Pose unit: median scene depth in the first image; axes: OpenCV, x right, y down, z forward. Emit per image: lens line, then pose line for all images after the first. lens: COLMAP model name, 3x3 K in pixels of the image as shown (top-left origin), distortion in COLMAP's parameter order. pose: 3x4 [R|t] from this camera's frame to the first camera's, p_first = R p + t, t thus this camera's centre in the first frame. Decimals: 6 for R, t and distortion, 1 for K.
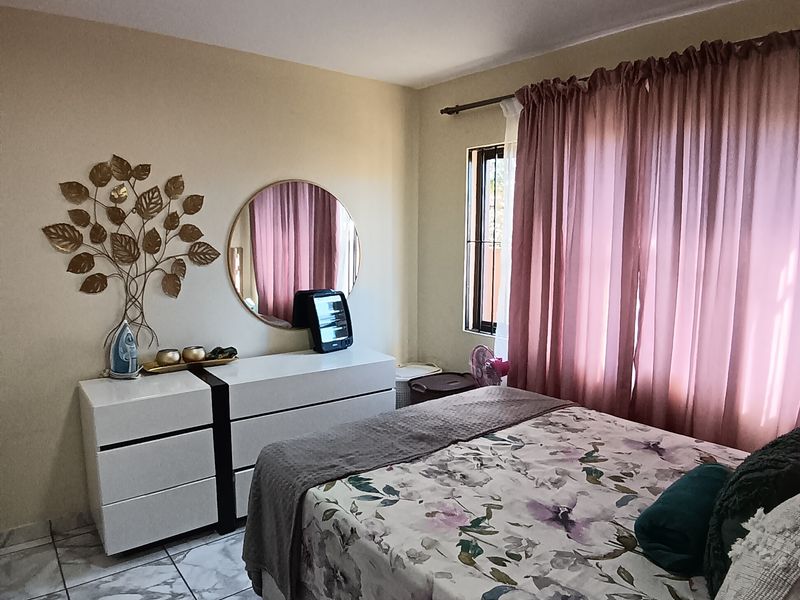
lens RADIAL K [[539.2, 0, 400.0], [0, 539.2, 300.0], [0, 0, 1]] dist [-0.072144, -0.000289]
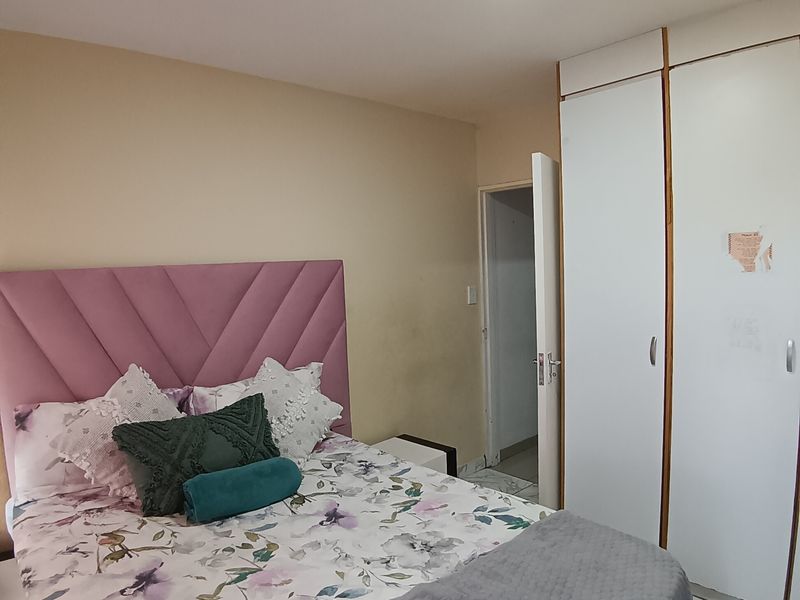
lens RADIAL K [[539.2, 0, 400.0], [0, 539.2, 300.0], [0, 0, 1]] dist [-0.072144, -0.000289]
pose [[-0.998975, 0.030418, -0.033522, 0.181530], [0.023641, 0.982136, 0.186683, -0.283956], [0.038602, 0.185699, -0.981848, 2.083268]]
